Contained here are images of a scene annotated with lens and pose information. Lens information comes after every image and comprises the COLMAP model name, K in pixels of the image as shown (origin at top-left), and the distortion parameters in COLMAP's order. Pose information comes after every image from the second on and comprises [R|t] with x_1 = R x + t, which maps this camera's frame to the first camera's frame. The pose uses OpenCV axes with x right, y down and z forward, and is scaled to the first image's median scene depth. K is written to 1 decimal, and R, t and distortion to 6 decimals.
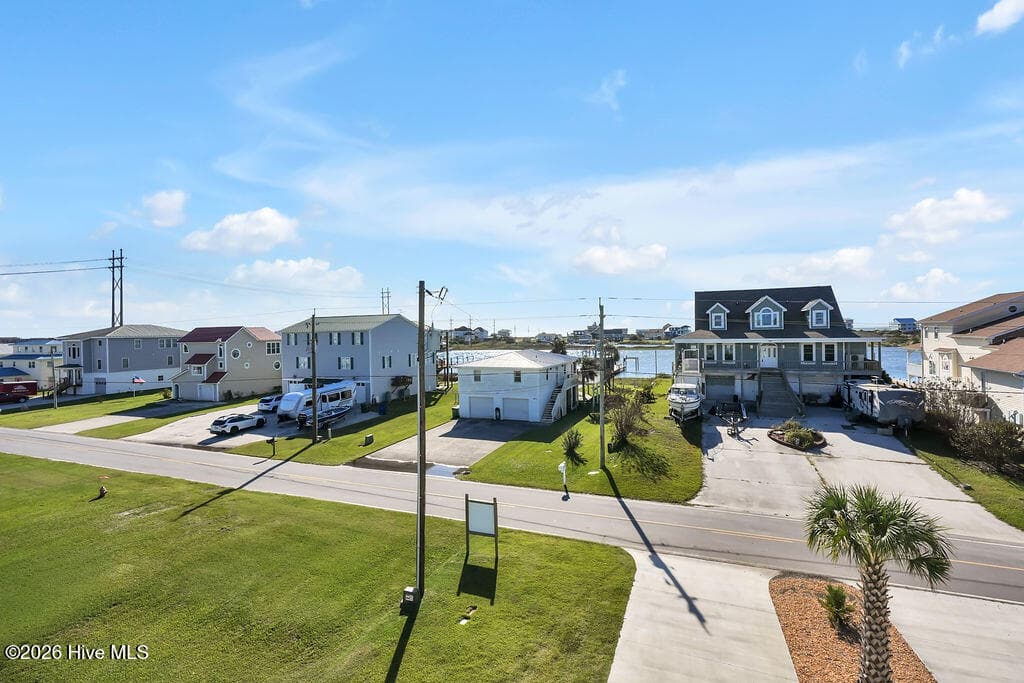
lens RADIAL K [[465.8, 0, 506.7], [0, 465.8, 333.4], [0, 0, 1]] dist [-0.012788, 0.008902]
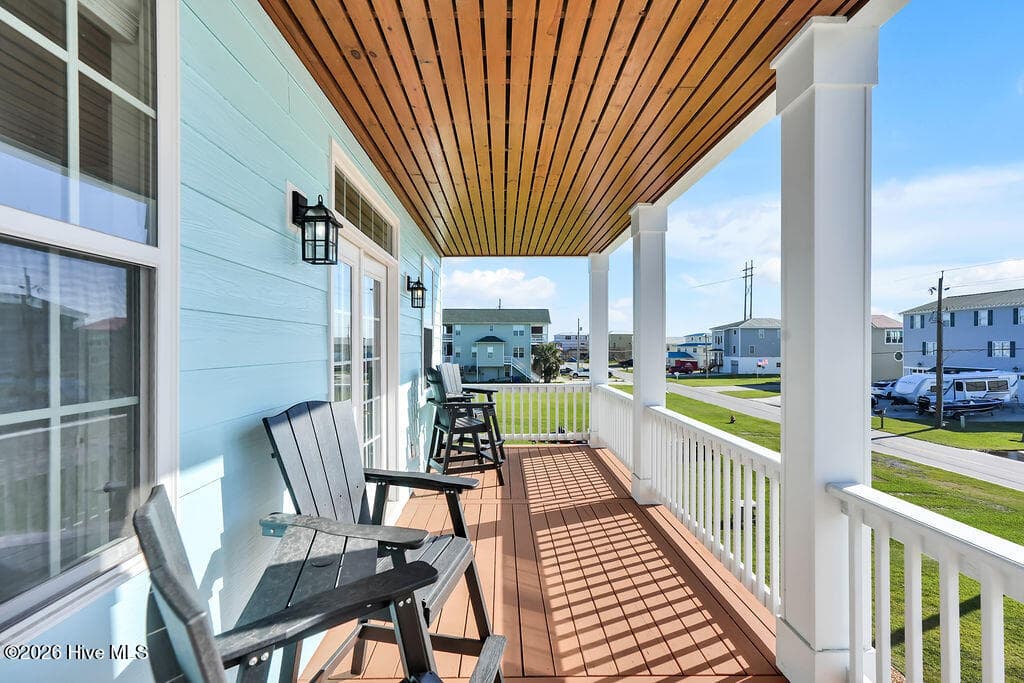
lens RADIAL K [[465.8, 0, 510.8], [0, 465.8, 344.0], [0, 0, 1]] dist [-0.012788, 0.008902]
pose [[0.387942, 0.017821, -0.921512, 0.055908], [-0.013177, 0.999818, 0.013789, 0.064423], [0.921590, 0.006793, 0.388106, -0.054076]]
